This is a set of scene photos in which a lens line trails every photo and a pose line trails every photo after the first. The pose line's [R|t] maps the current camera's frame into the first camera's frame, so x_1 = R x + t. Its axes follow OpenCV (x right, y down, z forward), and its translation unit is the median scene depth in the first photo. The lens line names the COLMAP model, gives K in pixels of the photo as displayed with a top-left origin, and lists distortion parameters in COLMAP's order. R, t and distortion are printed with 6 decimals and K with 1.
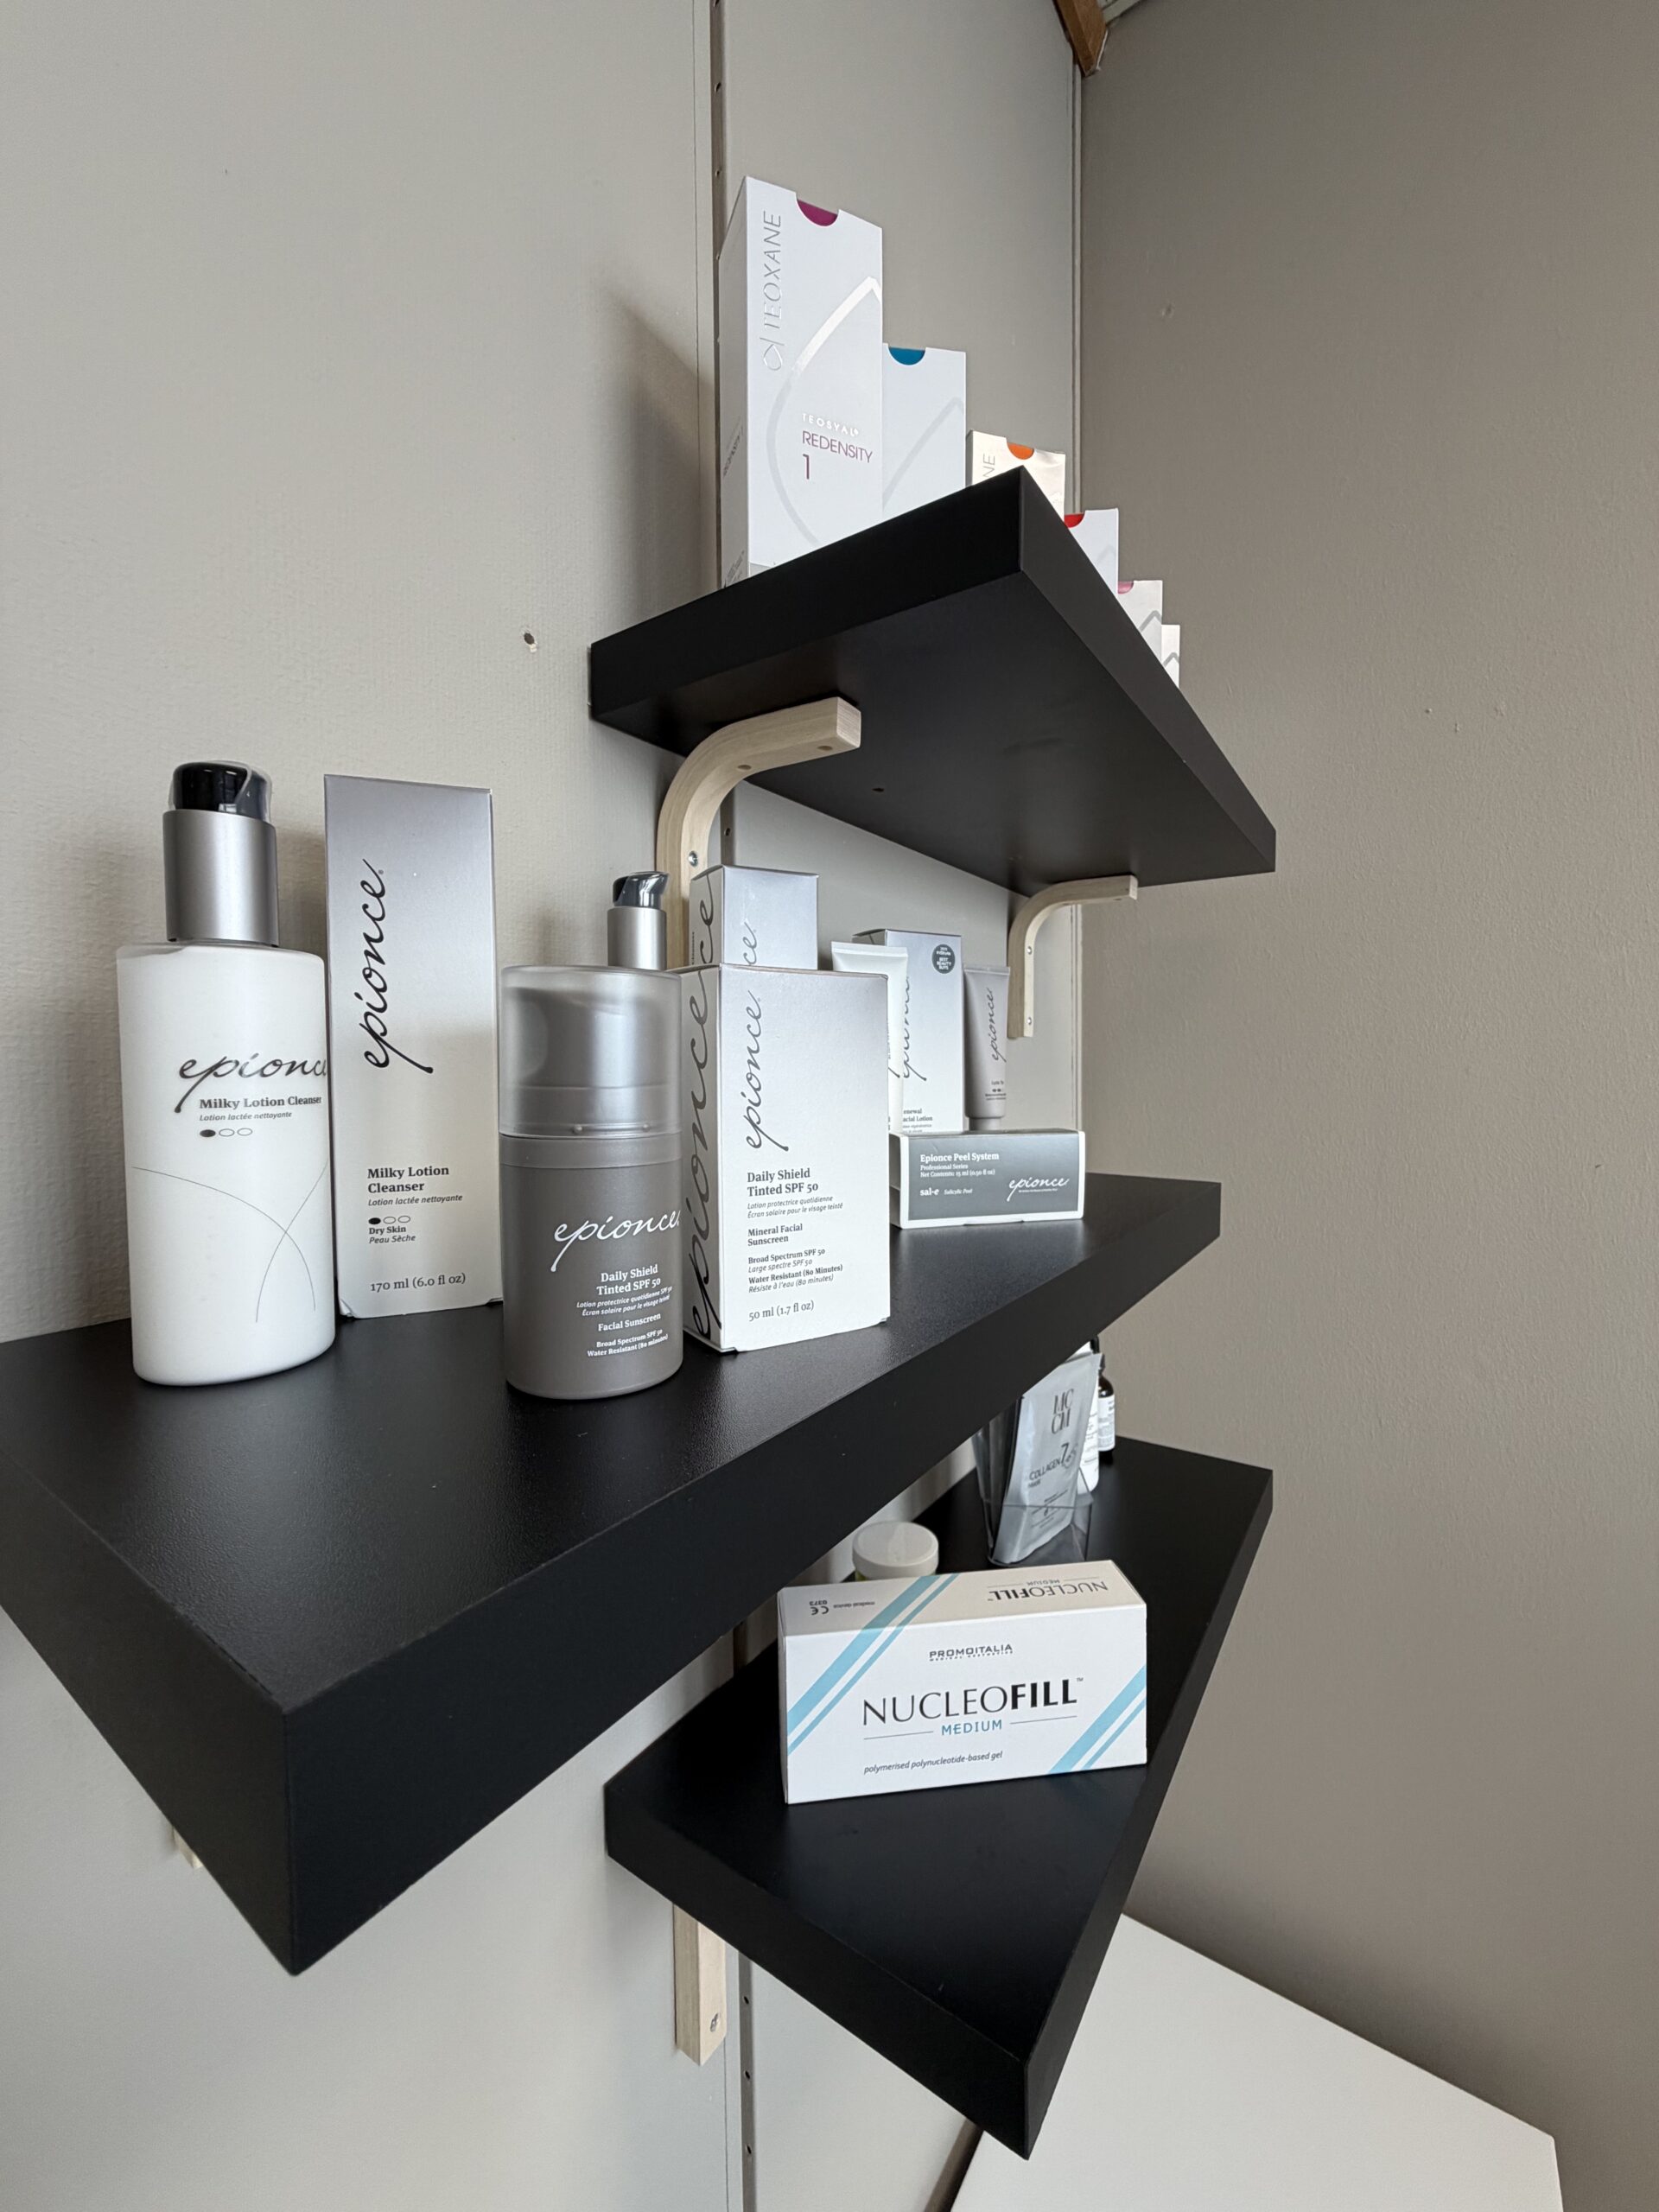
lens RADIAL K [[886.7, 0, 827.2], [0, 886.7, 1104.5], [0, 0, 1]] dist [-0.001530, -0.000078]
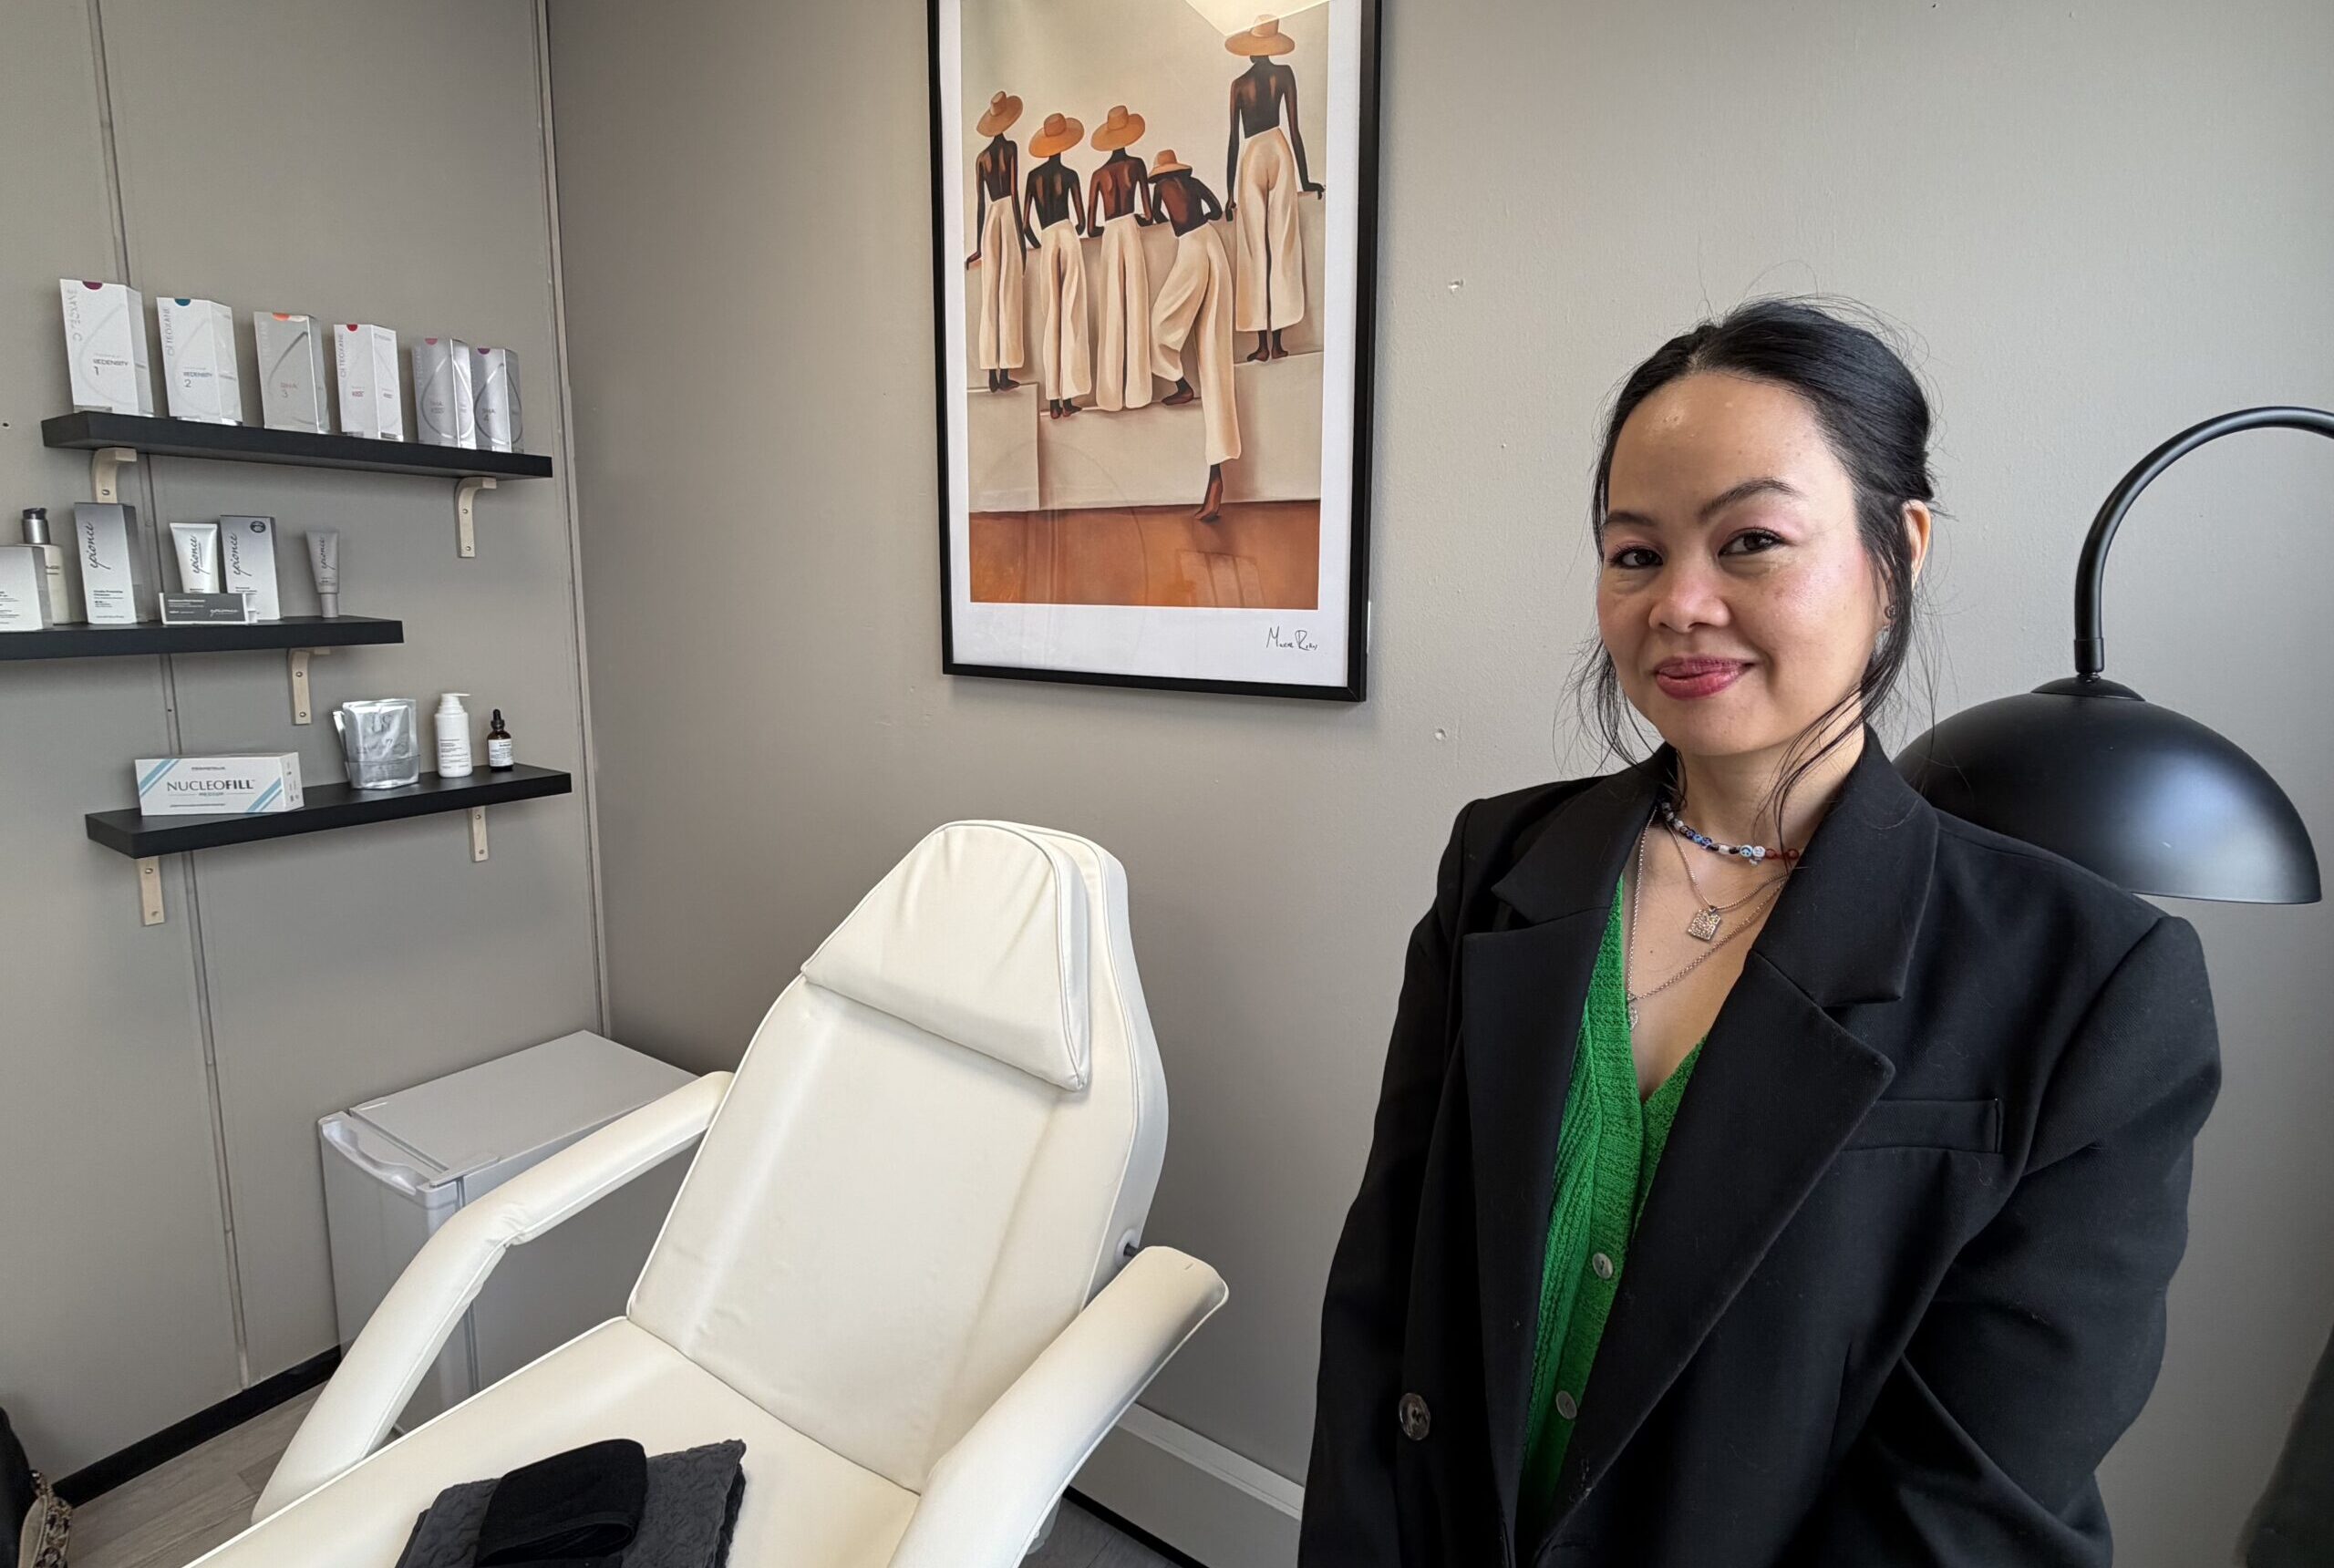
lens RADIAL K [[997.9, 0, 1221.6], [0, 997.9, 704.8], [0, 0, 1]] dist [-0.000745, 0.000084]
pose [[0.997840, 0.017165, 0.063412, 3.342147], [-0.022360, 0.996370, 0.082143, 0.054926], [-0.061771, -0.083384, 0.994601, -2.520491]]
